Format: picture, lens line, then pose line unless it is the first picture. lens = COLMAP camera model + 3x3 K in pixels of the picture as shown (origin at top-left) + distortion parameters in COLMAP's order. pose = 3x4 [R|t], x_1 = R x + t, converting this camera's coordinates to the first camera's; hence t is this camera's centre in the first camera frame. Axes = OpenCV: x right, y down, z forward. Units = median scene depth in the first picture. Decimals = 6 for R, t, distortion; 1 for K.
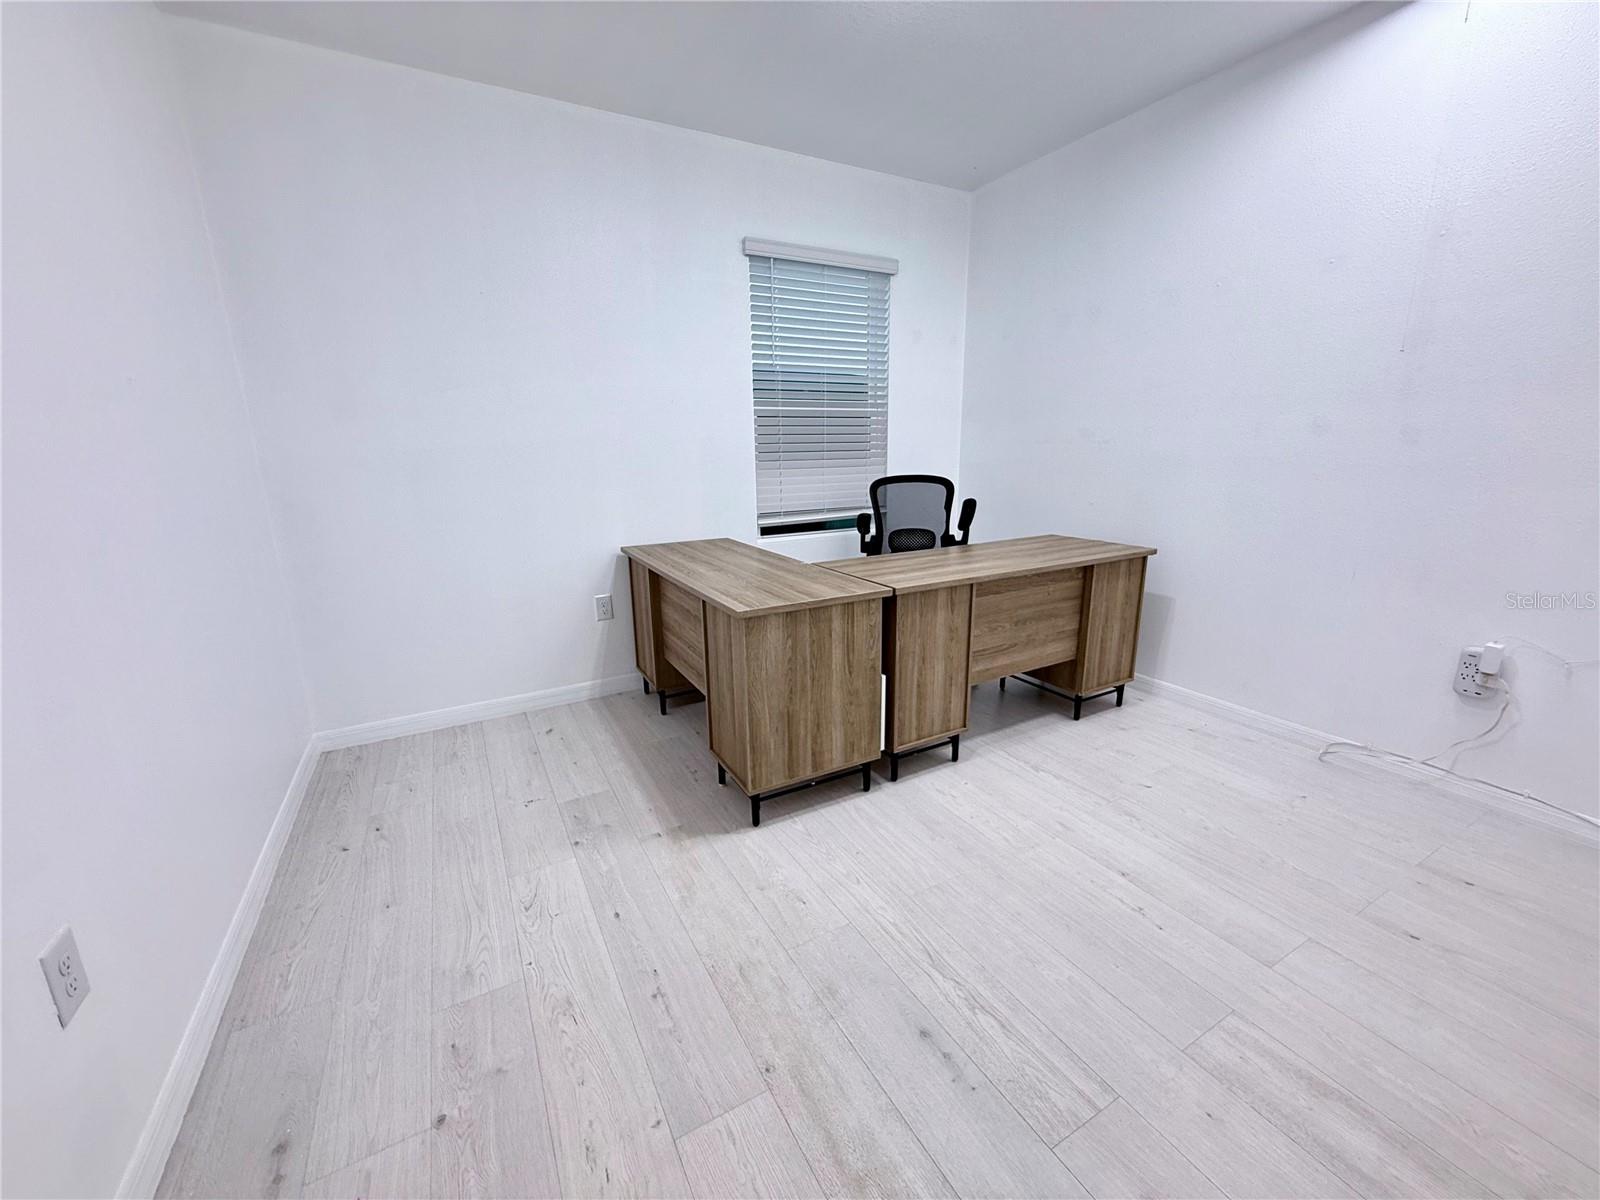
lens RADIAL K [[635.7, 0, 795.9], [0, 635.7, 599.1], [0, 0, 1]] dist [0.000036, -0.000077]
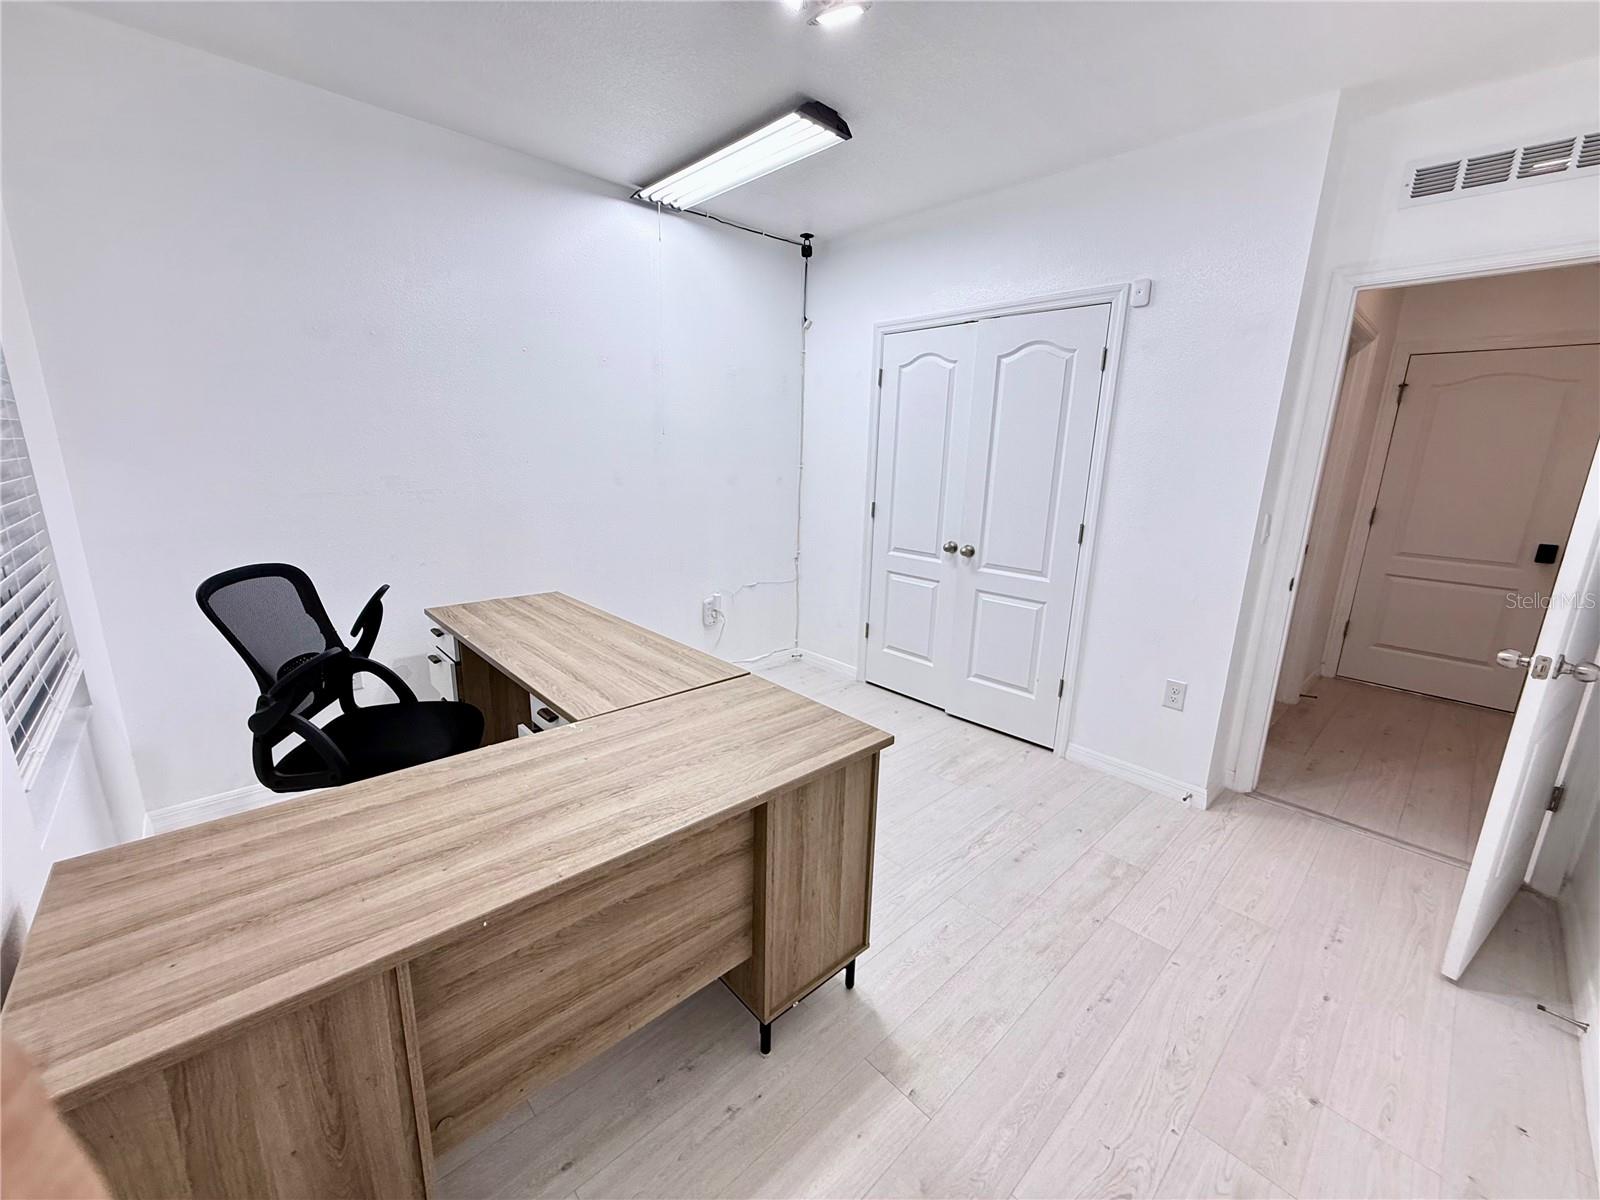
lens RADIAL K [[635.7, 0, 795.9], [0, 635.7, 599.1], [0, 0, 1]] dist [0.000036, -0.000077]
pose [[-0.237917, -0.215438, 0.947091, -0.964040], [0.199426, 0.943481, 0.264714, -0.470716], [-0.950592, 0.251855, -0.181506, 1.458070]]
